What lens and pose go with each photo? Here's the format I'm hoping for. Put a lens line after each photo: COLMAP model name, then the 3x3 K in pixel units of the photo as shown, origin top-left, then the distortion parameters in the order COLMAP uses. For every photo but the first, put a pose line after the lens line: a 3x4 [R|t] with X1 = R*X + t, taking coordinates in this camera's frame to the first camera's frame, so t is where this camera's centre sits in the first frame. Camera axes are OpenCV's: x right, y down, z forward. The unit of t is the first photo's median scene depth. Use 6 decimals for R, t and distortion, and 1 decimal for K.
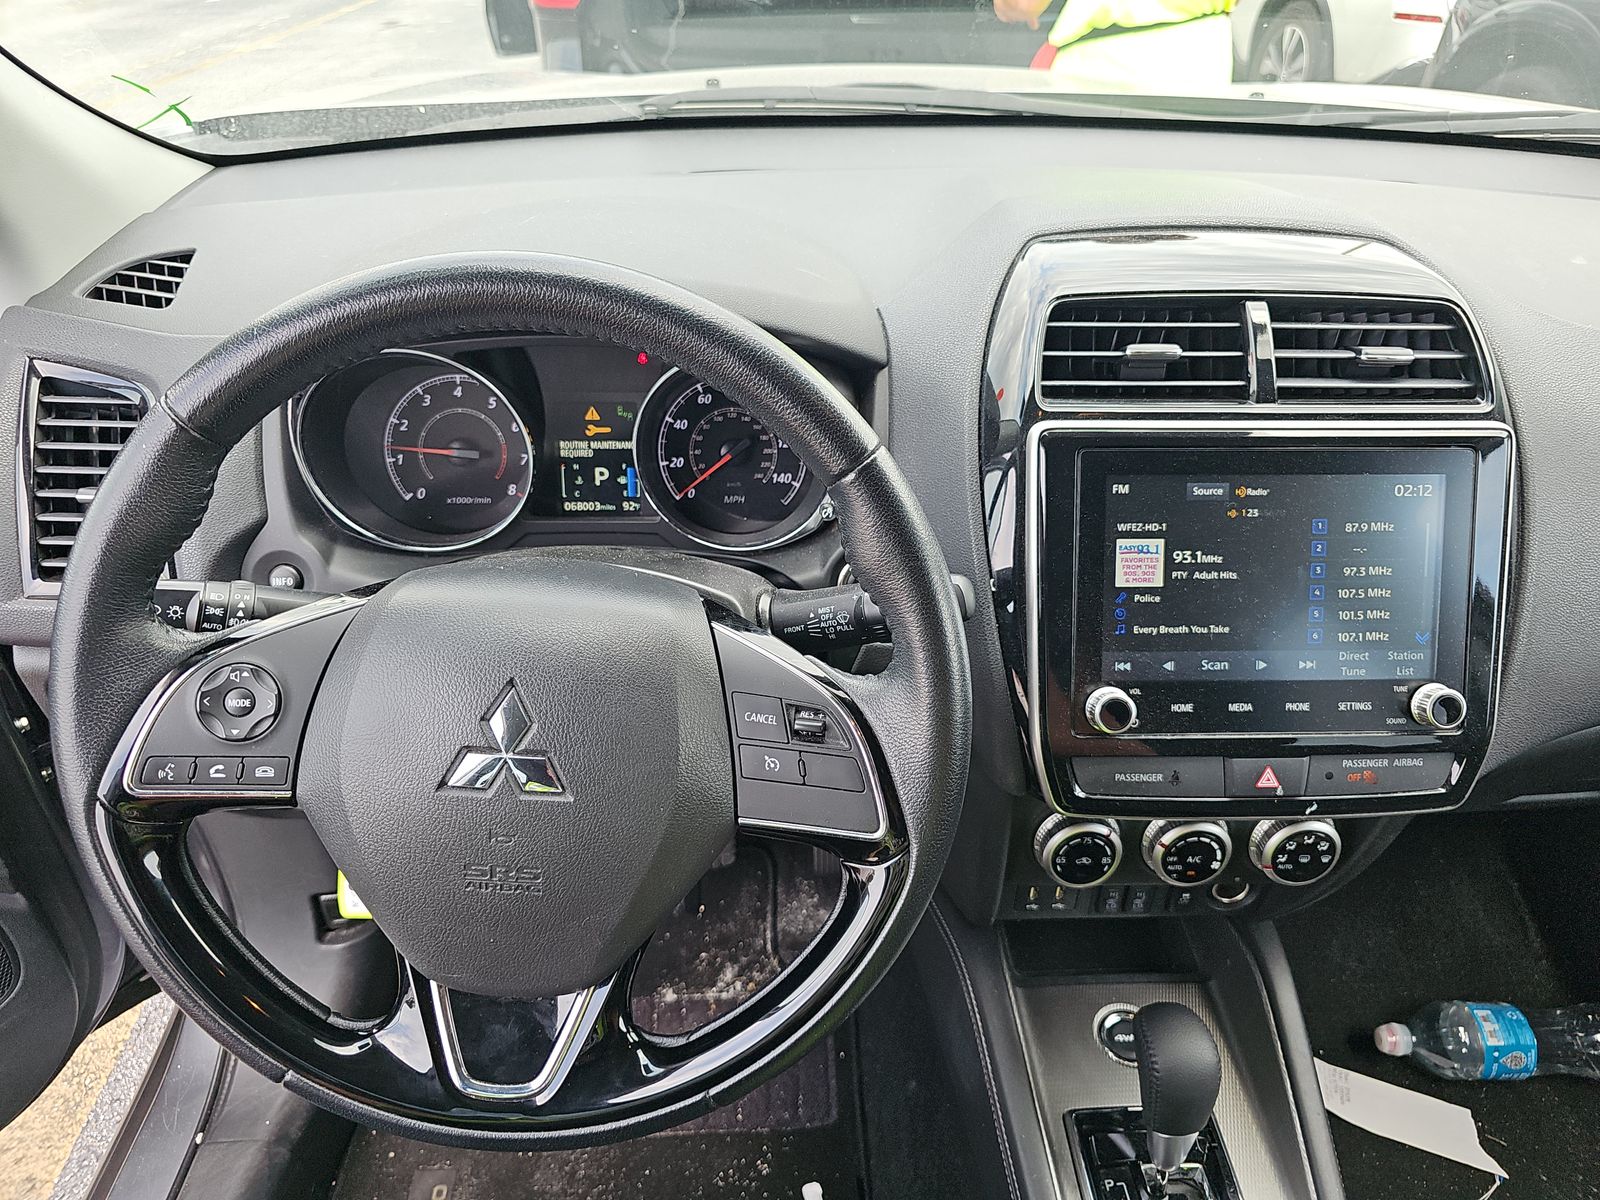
lens RADIAL K [[1064.9, 0, 799.8], [0, 1064.9, 524.3], [0, 0, 1]] dist [0.024906, -0.035207]
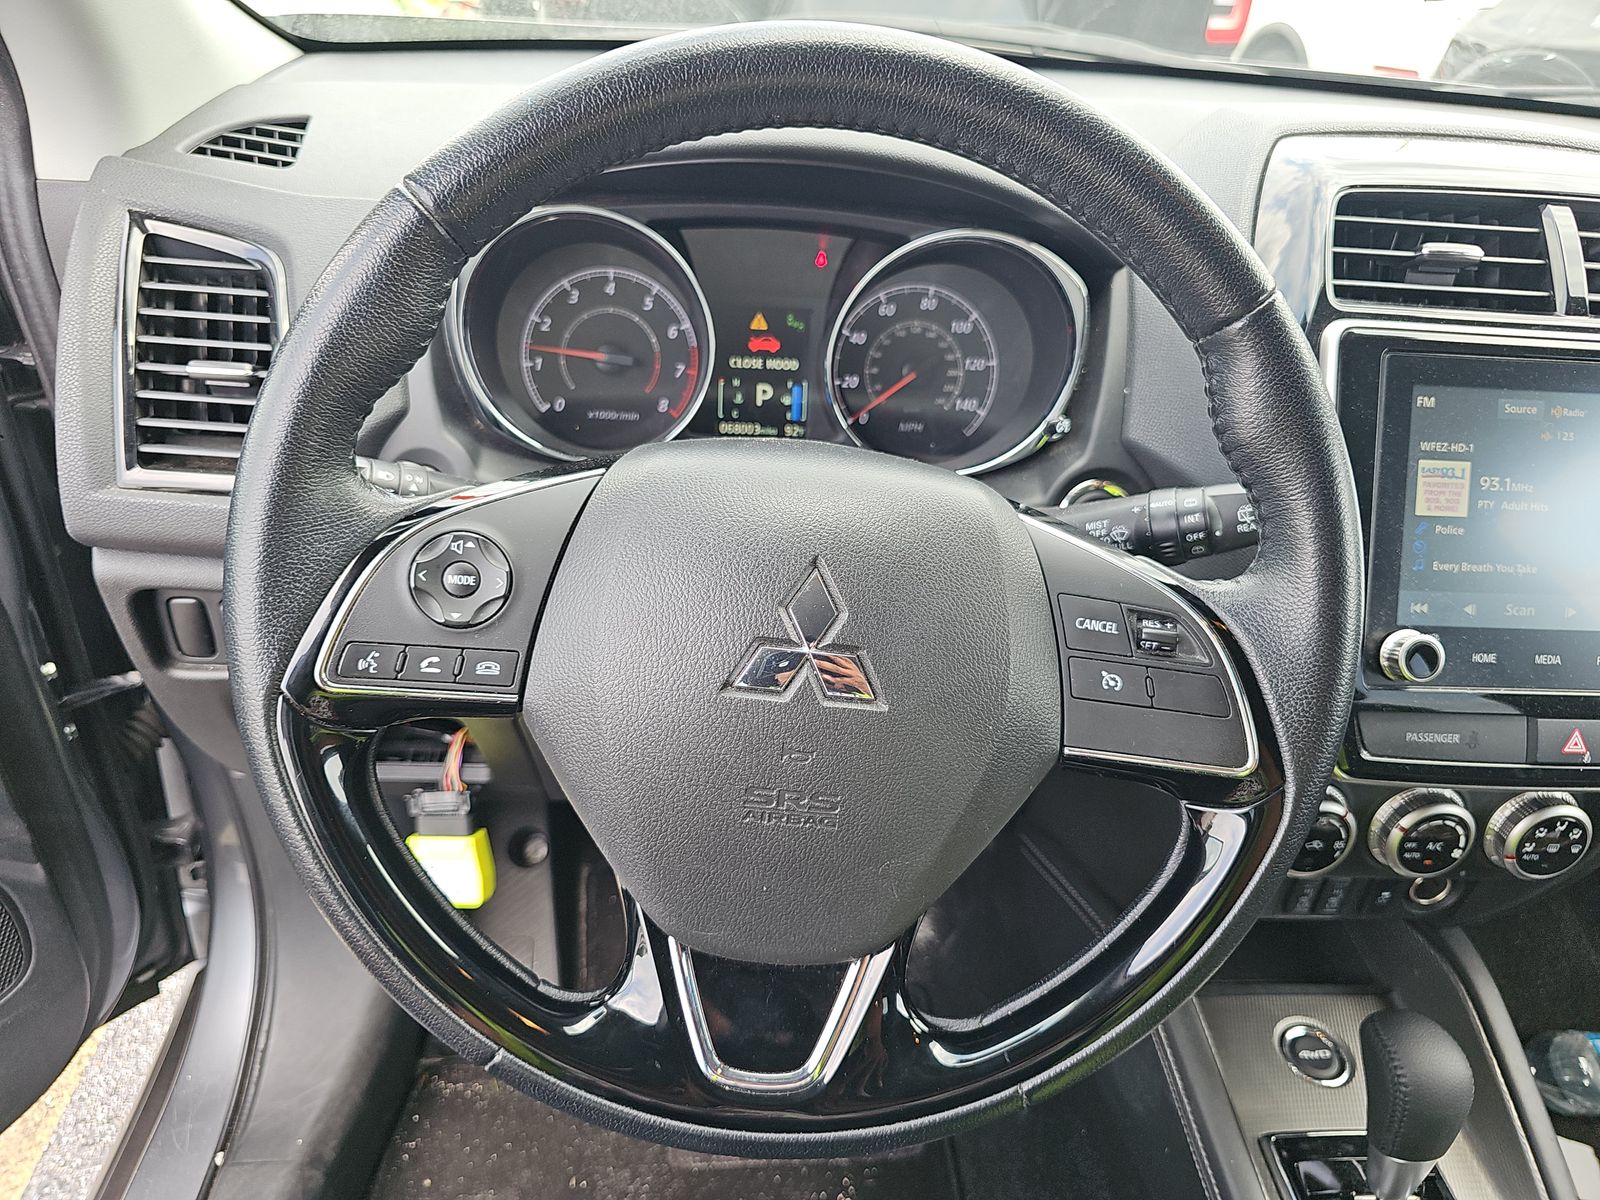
lens RADIAL K [[1077.2, 0, 798.6], [0, 1077.2, 524.0], [0, 0, 1]] dist [0.024852, -0.033265]
pose [[0.998671, 0.035869, 0.037016, -0.198486], [-0.034865, 0.999016, -0.027413, 0.090441], [-0.037962, 0.026086, 0.998939, 0.120211]]
